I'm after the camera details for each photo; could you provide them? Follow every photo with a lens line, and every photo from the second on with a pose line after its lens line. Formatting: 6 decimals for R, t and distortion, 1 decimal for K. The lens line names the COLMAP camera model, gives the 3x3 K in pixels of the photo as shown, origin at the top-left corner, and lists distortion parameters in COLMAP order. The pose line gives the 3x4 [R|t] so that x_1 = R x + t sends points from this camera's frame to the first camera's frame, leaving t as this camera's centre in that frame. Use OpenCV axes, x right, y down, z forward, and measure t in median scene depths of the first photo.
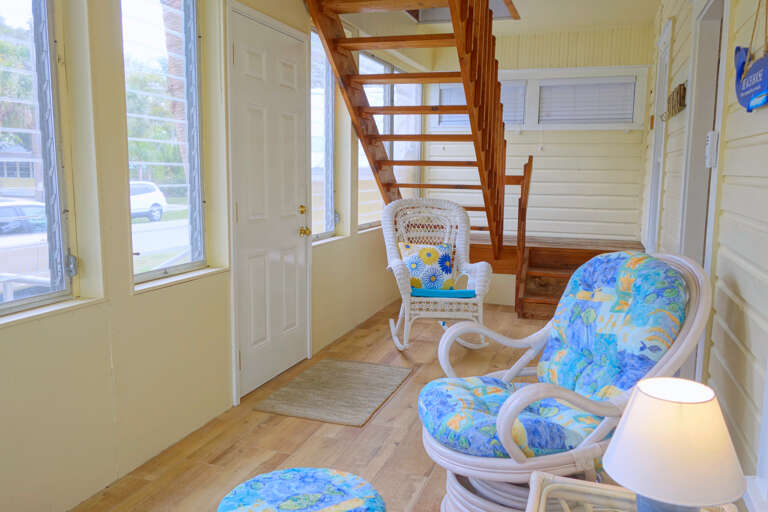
lens RADIAL K [[605.8, 0, 384.0], [0, 605.8, 256.0], [0, 0, 1]] dist [0.005647, 0.000383]
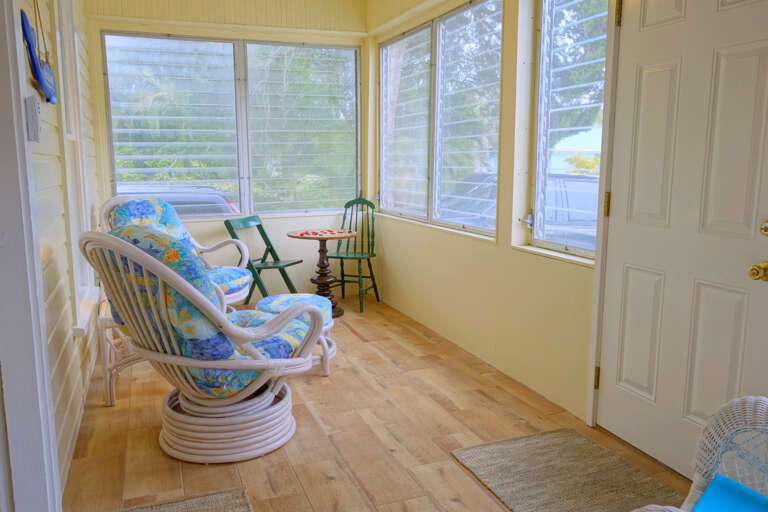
lens RADIAL K [[605.8, 0, 384.0], [0, 605.8, 256.0], [0, 0, 1]] dist [0.005647, 0.000383]
pose [[-0.758564, 0.095845, -0.644511, 0.592890], [-0.092152, 0.963401, 0.251728, -0.204826], [0.645049, 0.250345, -0.721969, 1.574666]]
